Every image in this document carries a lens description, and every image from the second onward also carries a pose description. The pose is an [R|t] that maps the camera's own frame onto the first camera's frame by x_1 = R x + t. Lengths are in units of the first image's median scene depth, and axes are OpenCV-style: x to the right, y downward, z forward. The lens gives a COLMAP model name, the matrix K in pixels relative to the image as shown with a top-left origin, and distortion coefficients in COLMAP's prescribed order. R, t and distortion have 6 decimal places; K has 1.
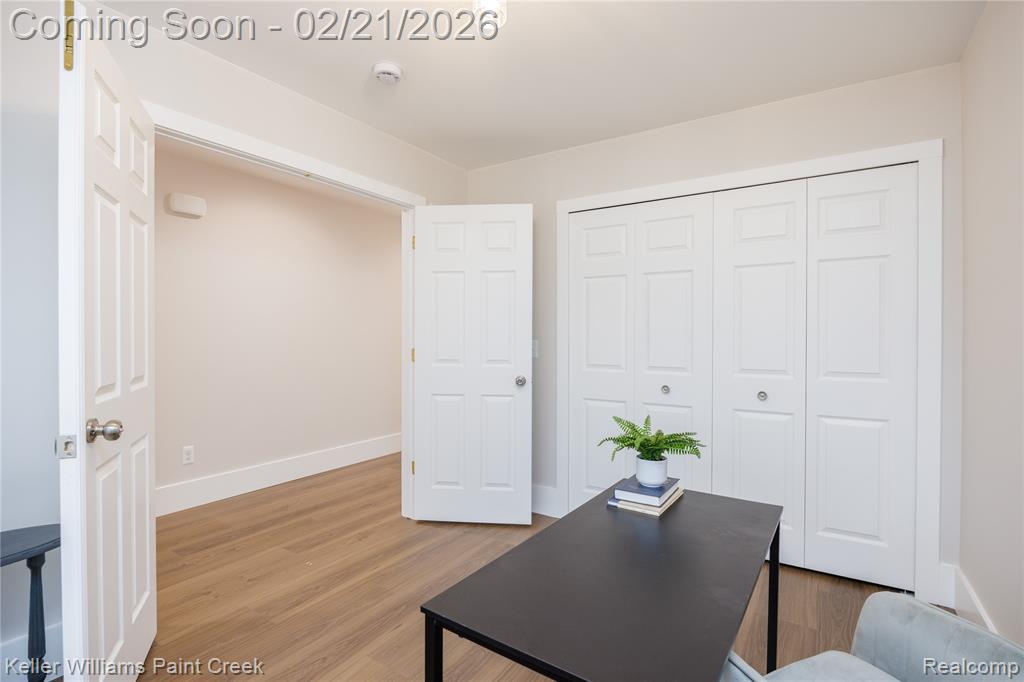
lens RADIAL K [[482.5, 0, 512.7], [0, 482.5, 336.5], [0, 0, 1]] dist [0.001223, -0.000015]
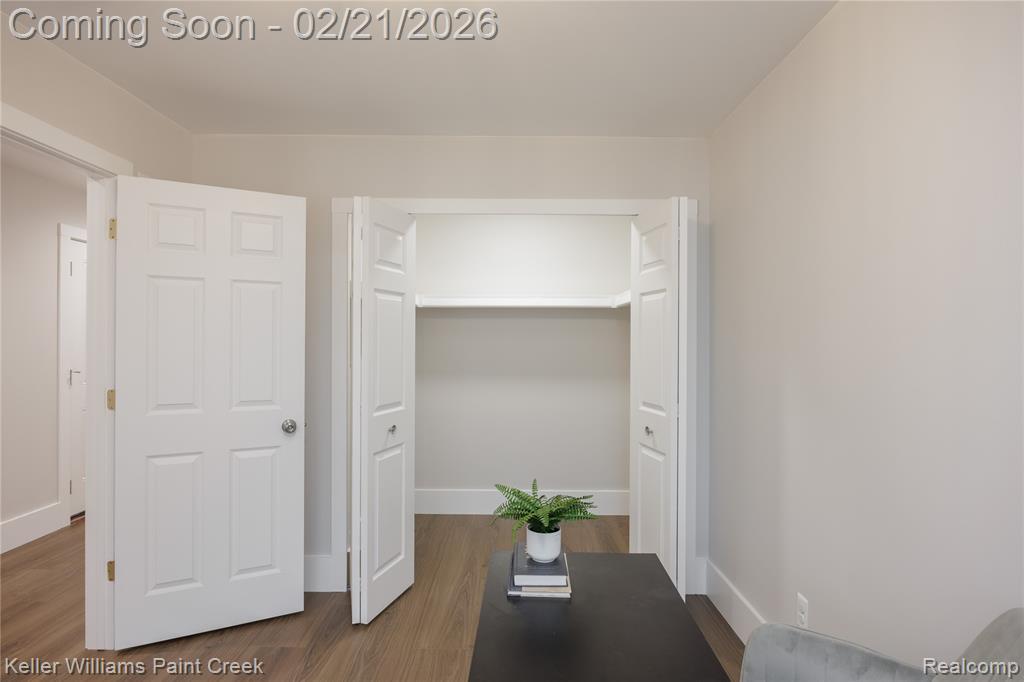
lens RADIAL K [[530.3, 0, 513.1], [0, 530.3, 338.7], [0, 0, 1]] dist [-0.004963, 0.000687]
pose [[0.845227, 0.004457, 0.534389, -0.143898], [-0.001475, 0.999981, -0.006008, -0.046176], [-0.534405, 0.004290, 0.845217, 0.106284]]
